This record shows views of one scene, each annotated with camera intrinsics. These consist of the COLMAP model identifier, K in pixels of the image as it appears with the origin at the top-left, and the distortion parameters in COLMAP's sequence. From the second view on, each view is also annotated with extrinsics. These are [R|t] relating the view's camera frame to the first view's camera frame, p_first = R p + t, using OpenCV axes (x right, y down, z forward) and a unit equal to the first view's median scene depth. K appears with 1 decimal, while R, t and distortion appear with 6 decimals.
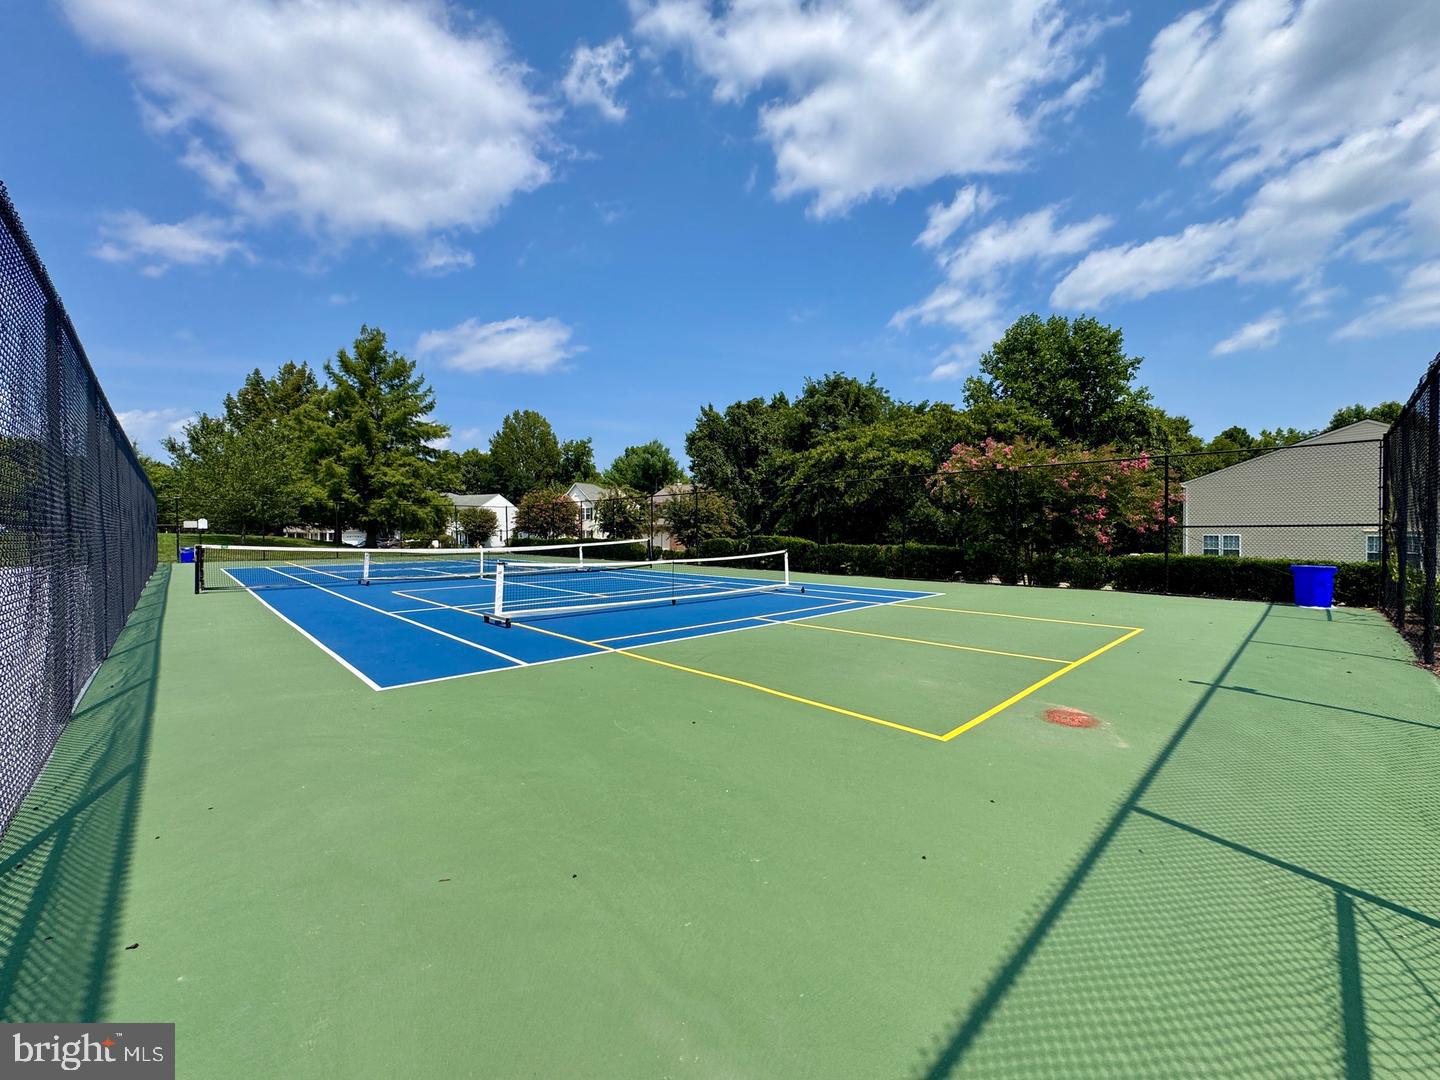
lens RADIAL K [[573.6, 0, 720.0], [0, 573.6, 540.0], [0, 0, 1]] dist [-0.000250, 0.000011]
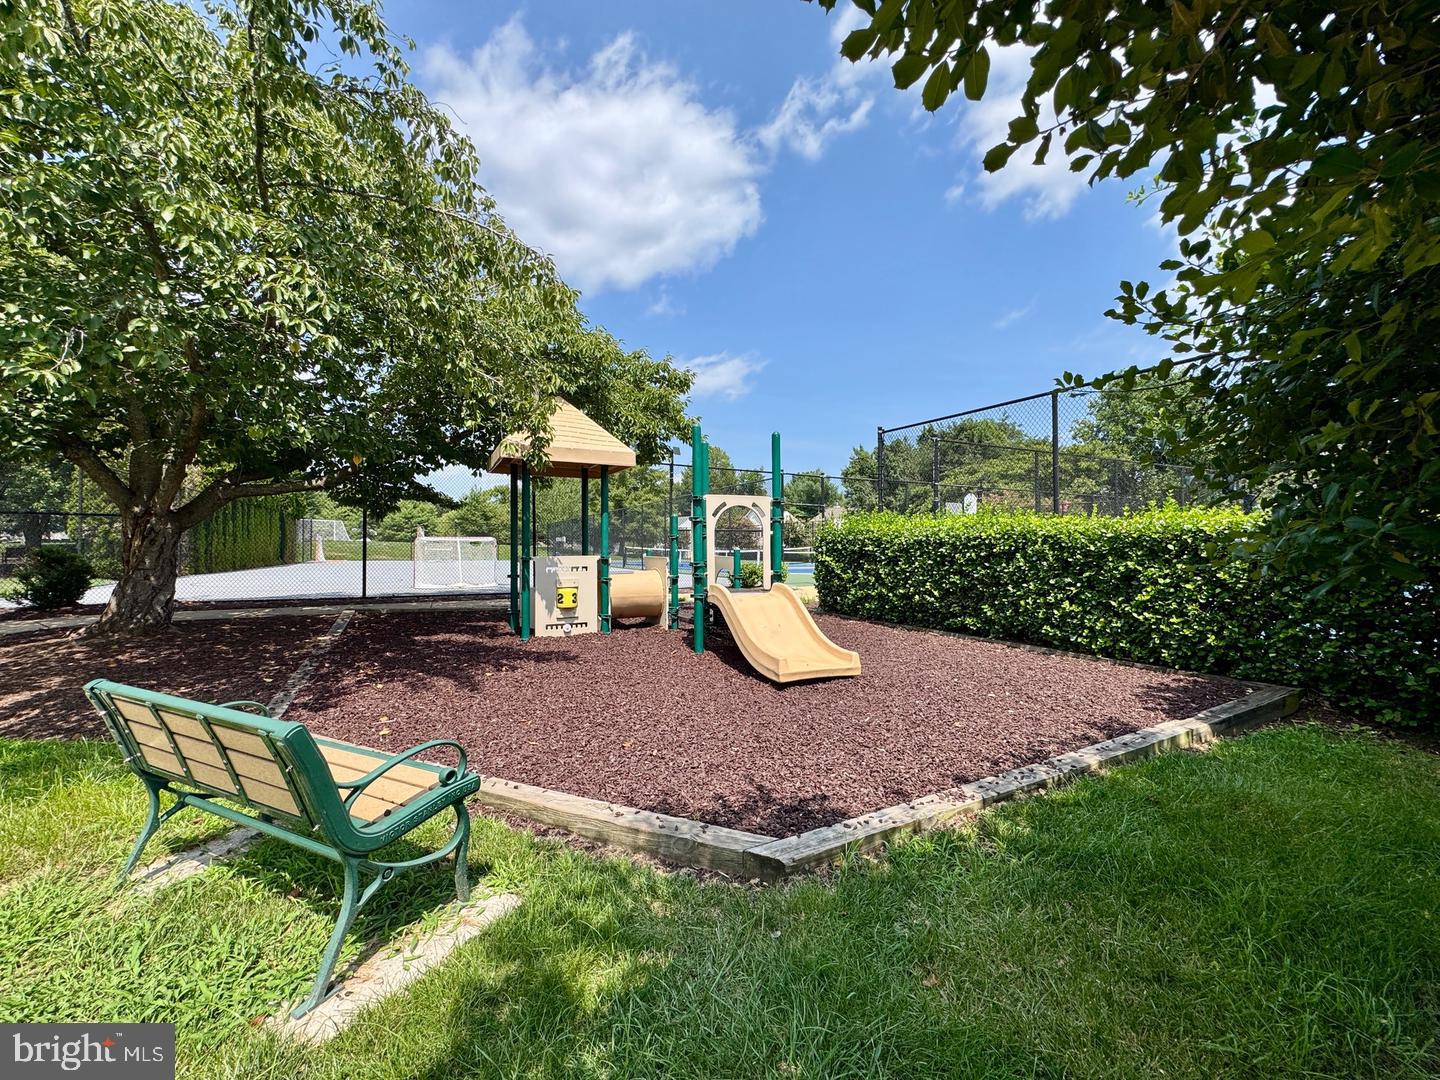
lens RADIAL K [[573.6, 0, 720.0], [0, 573.6, 540.0], [0, 0, 1]] dist [-0.000250, 0.000011]
pose [[0.945477, 0.010746, -0.325512, 0.102327], [-0.019234, 0.999553, -0.022871, 0.004554], [0.325121, 0.027885, 0.945261, -0.280468]]
